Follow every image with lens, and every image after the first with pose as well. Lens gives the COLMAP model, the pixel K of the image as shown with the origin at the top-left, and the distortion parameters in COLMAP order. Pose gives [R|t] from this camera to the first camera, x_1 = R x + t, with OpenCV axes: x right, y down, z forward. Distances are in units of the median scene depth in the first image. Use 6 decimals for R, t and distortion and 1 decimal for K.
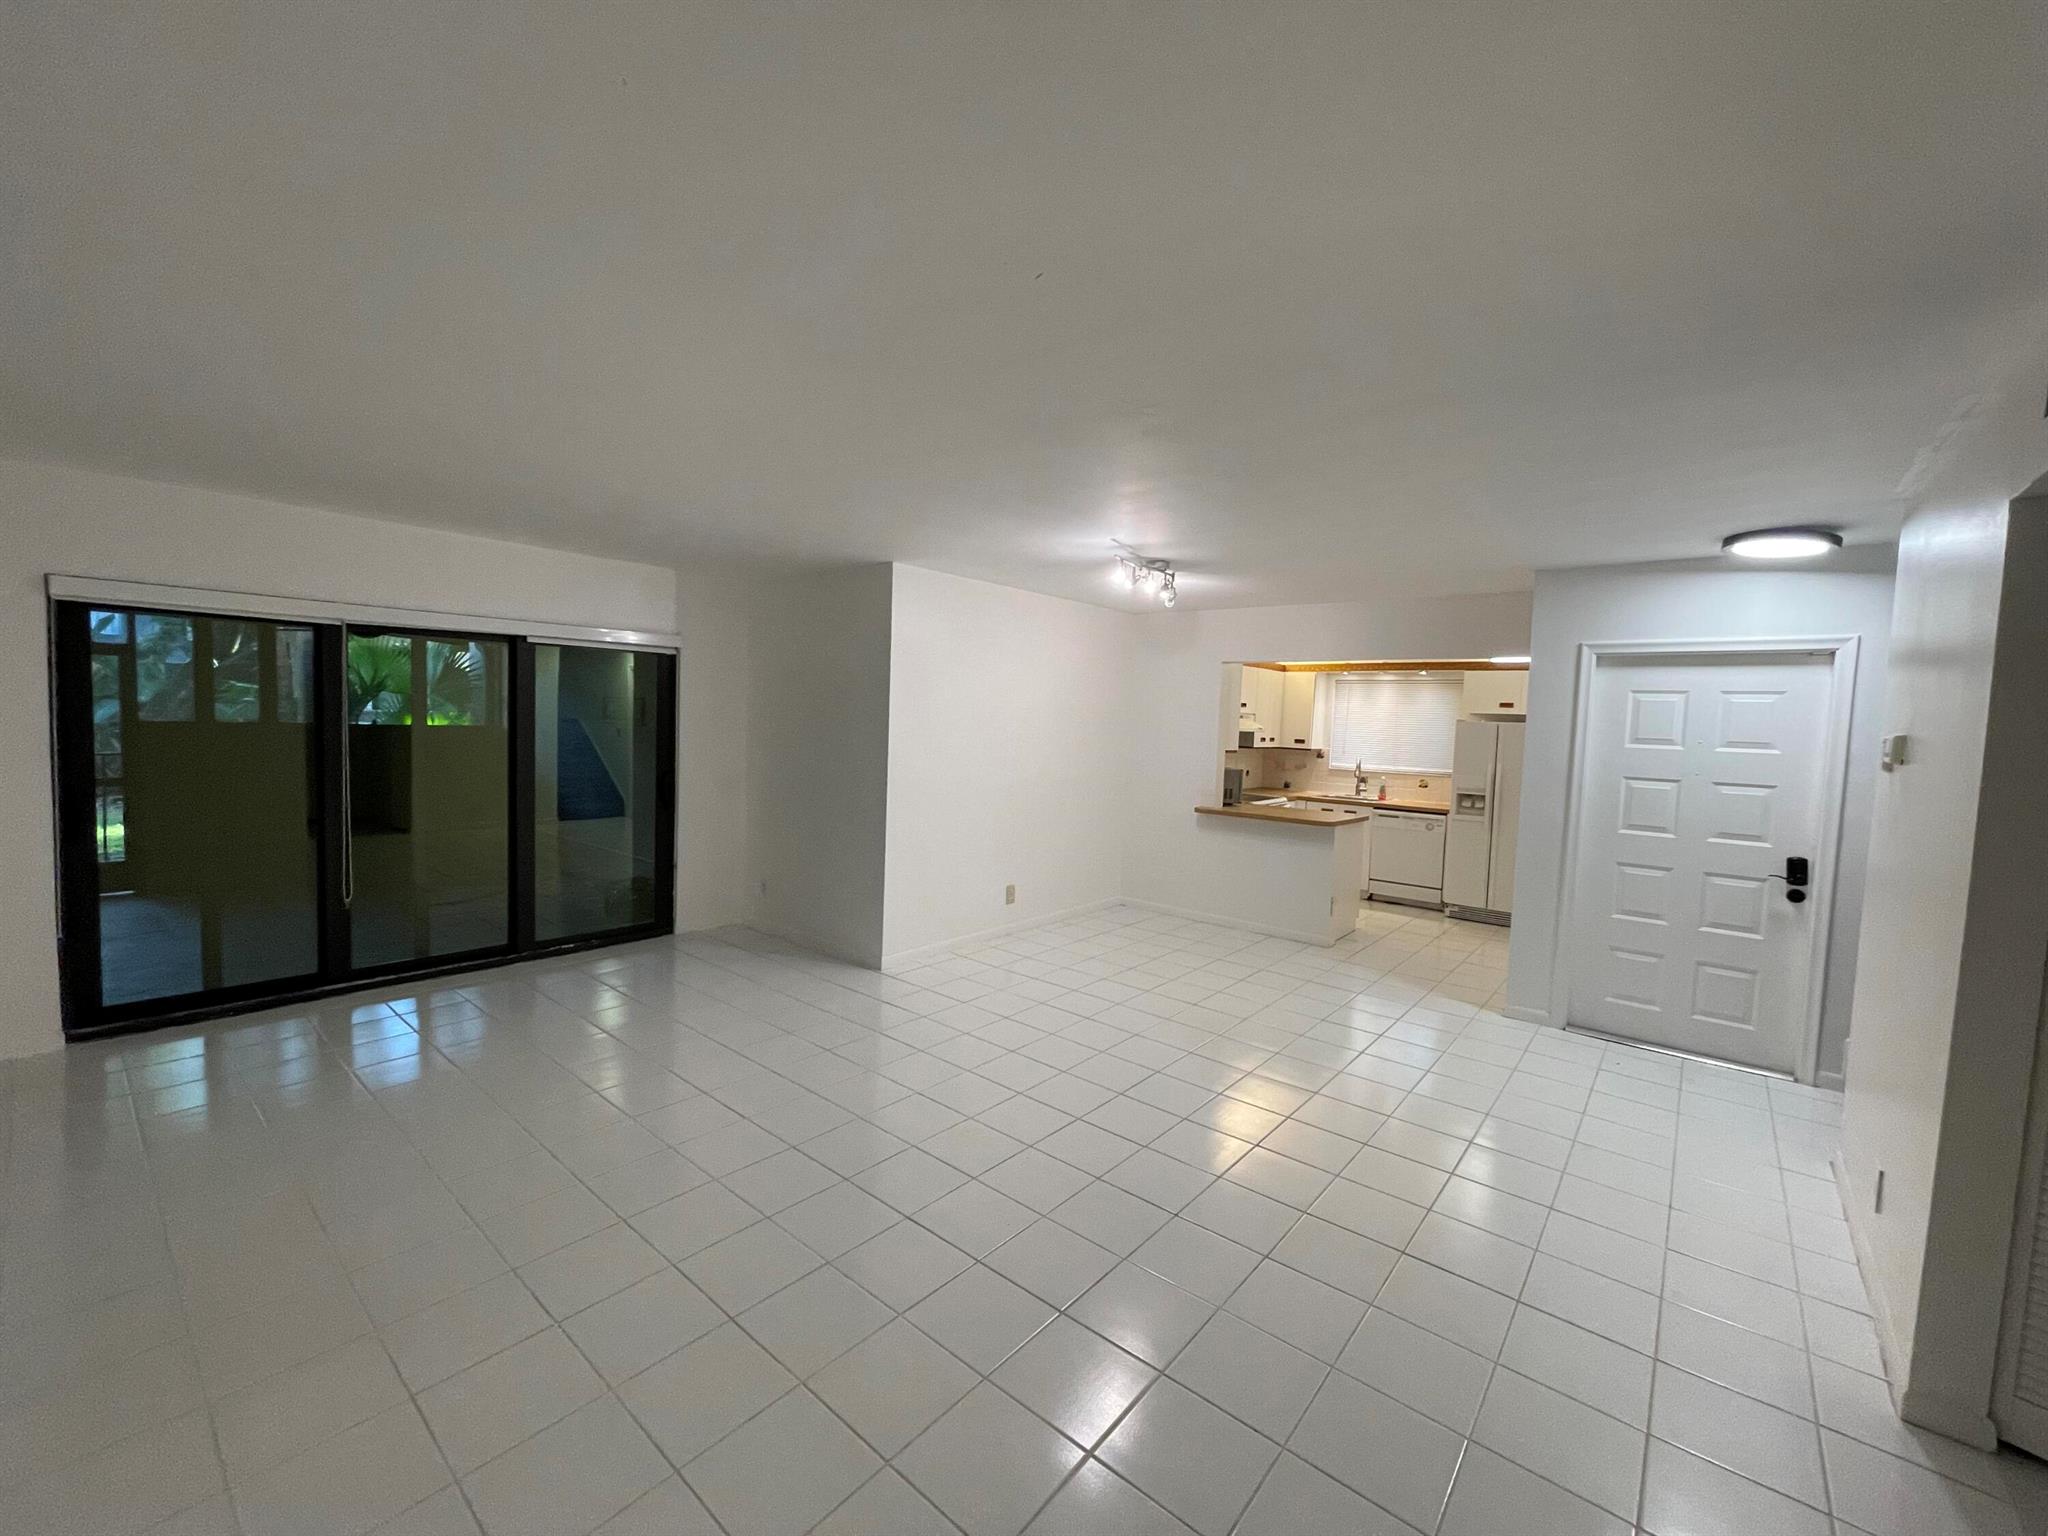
lens RADIAL K [[826.0, 0, 1016.6], [0, 826.0, 768.6], [0, 0, 1]] dist [0.000381, 0.000020]
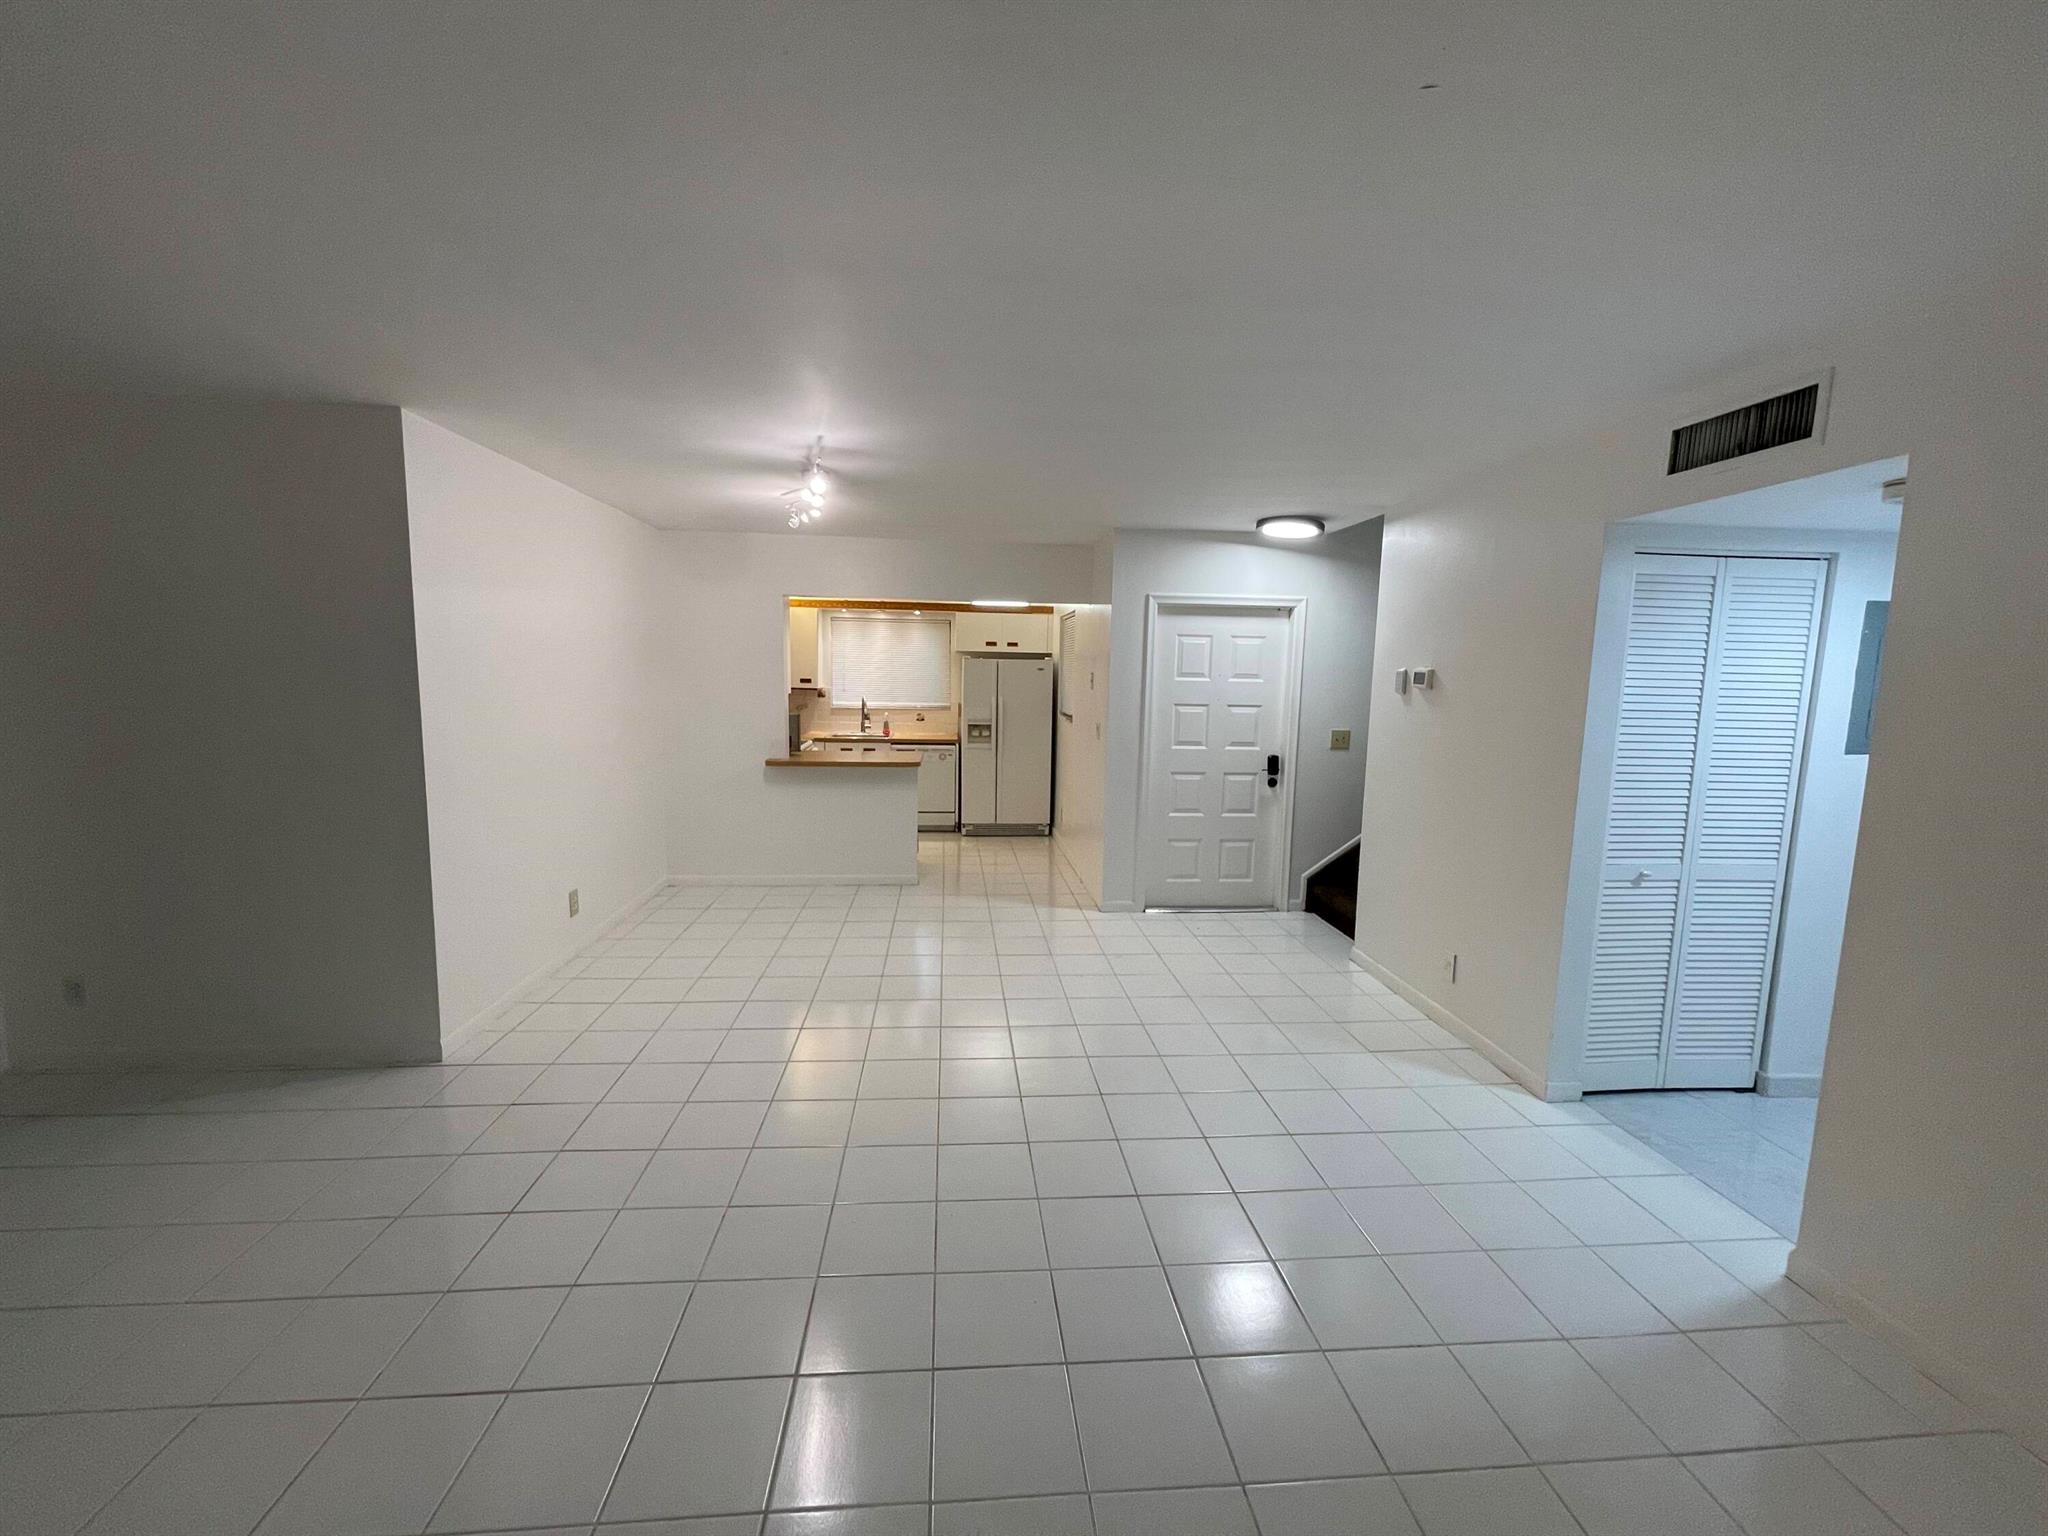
lens RADIAL K [[819.4, 0, 1015.7], [0, 819.4, 772.8], [0, 0, 1]] dist [-0.008491, -0.000206]
pose [[0.706398, -0.108663, 0.699424, -0.206915], [0.049118, 0.993289, 0.104711, -0.018453], [-0.706109, -0.039613, 0.706994, 0.189444]]
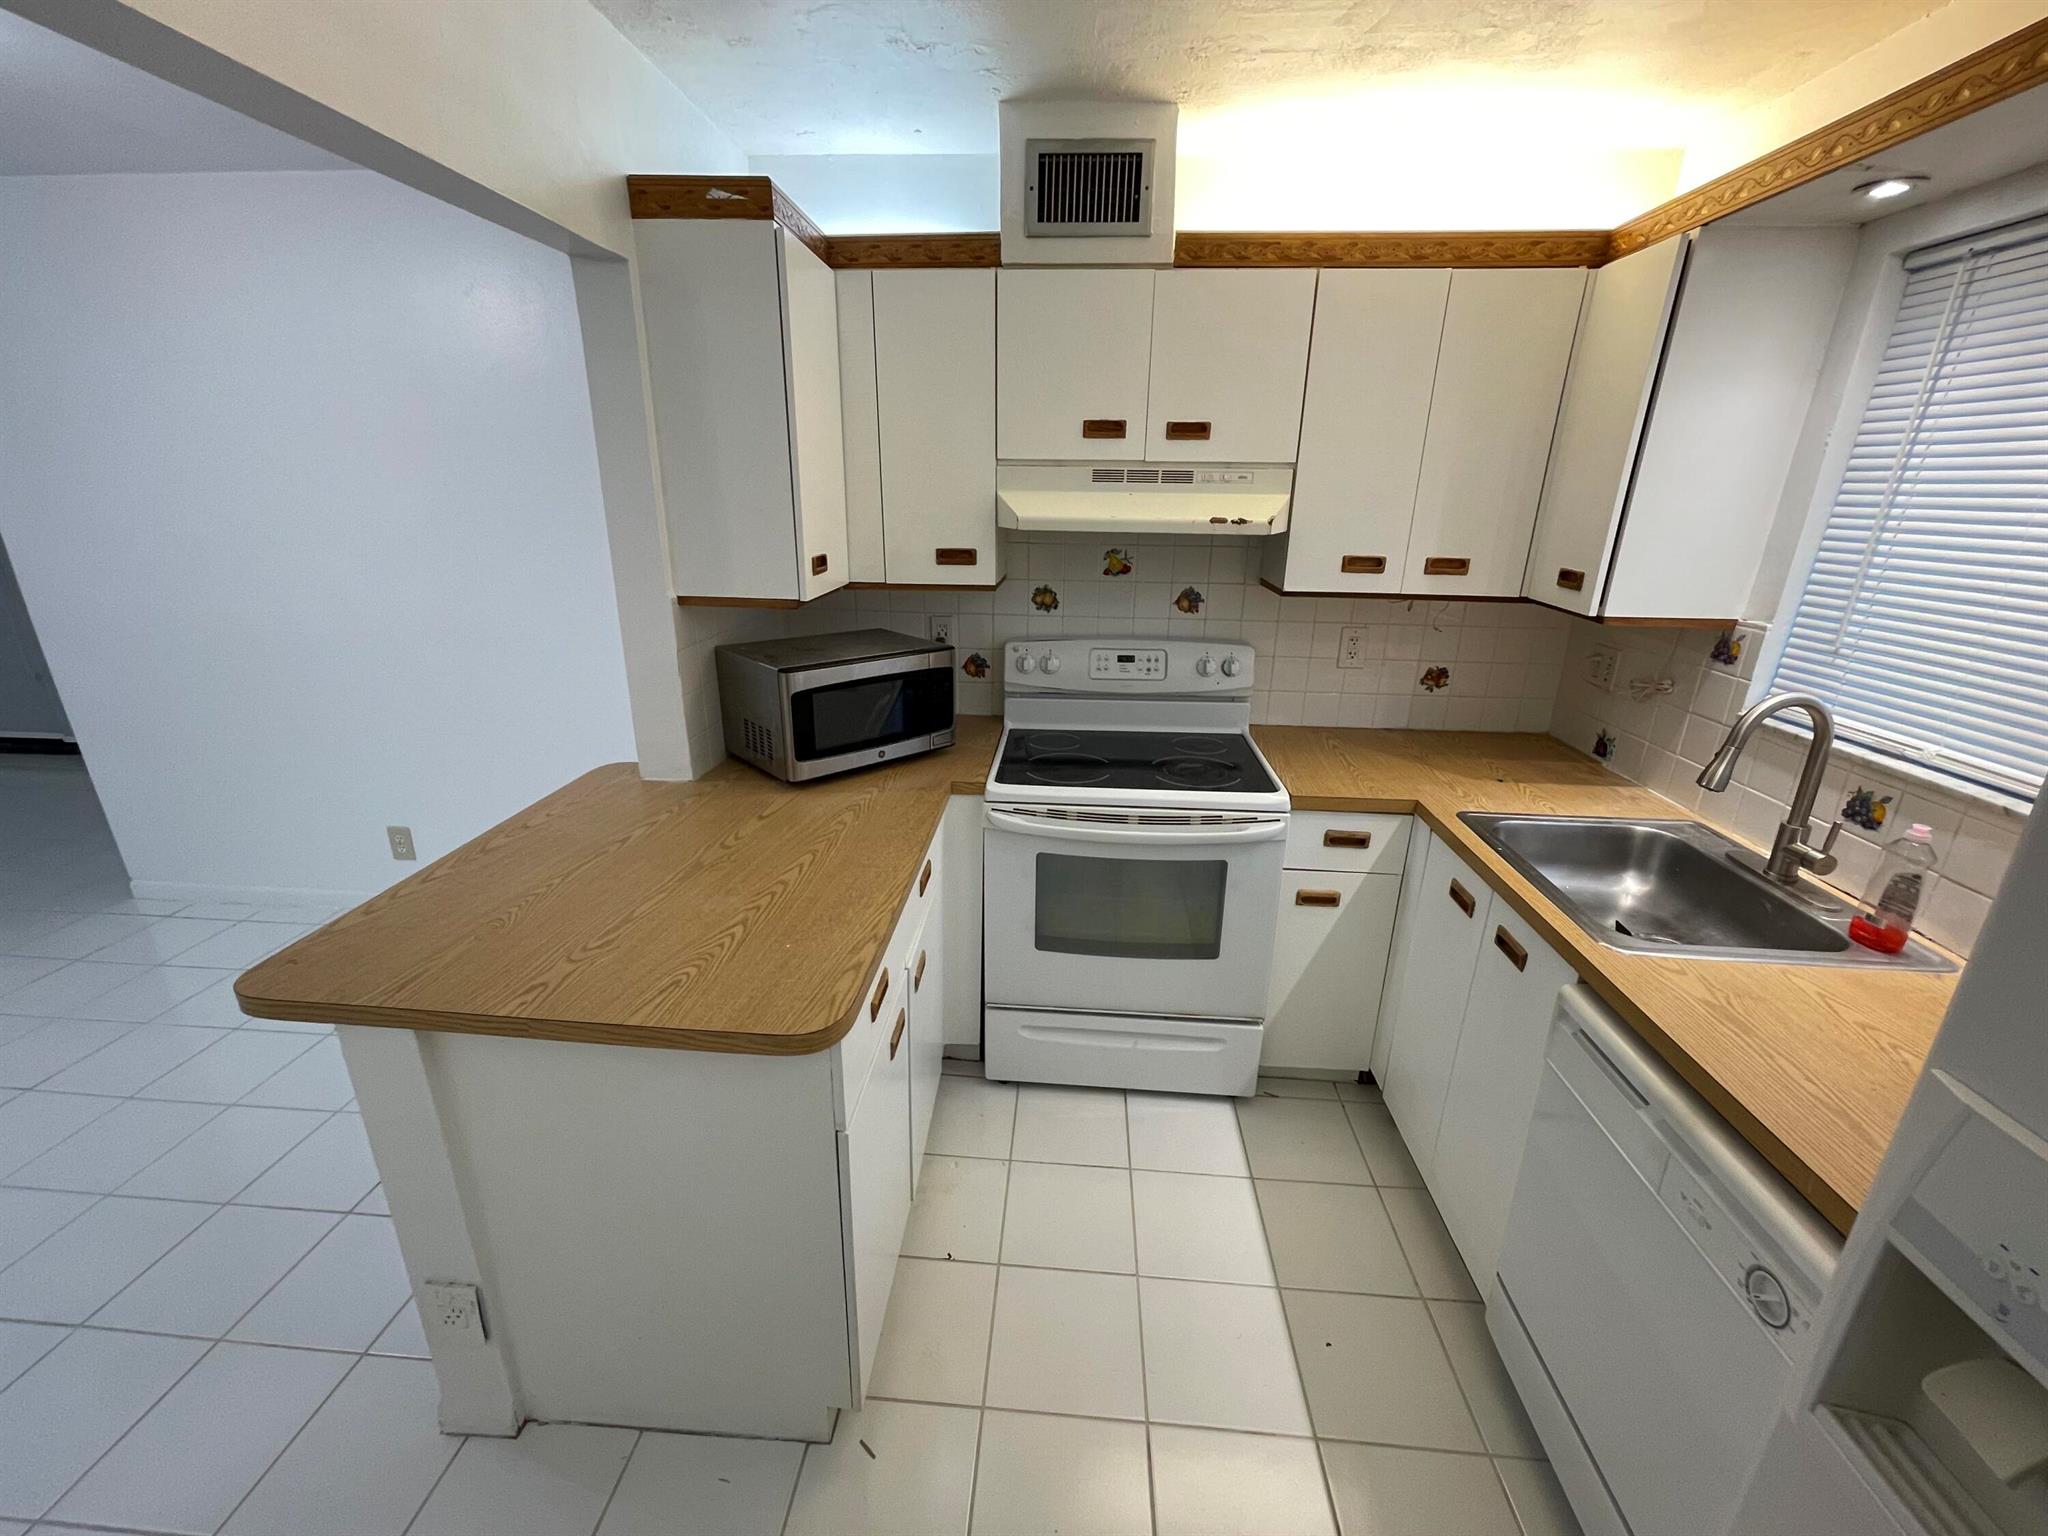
lens RADIAL K [[819.4, 0, 1015.7], [0, 819.4, 772.8], [0, 0, 1]] dist [-0.008491, -0.000206]
pose [[0.581986, 0.242429, -0.776222, 0.565992], [-0.043961, 0.962513, 0.267650, -0.044806], [0.812009, -0.121645, 0.570827, 0.929513]]
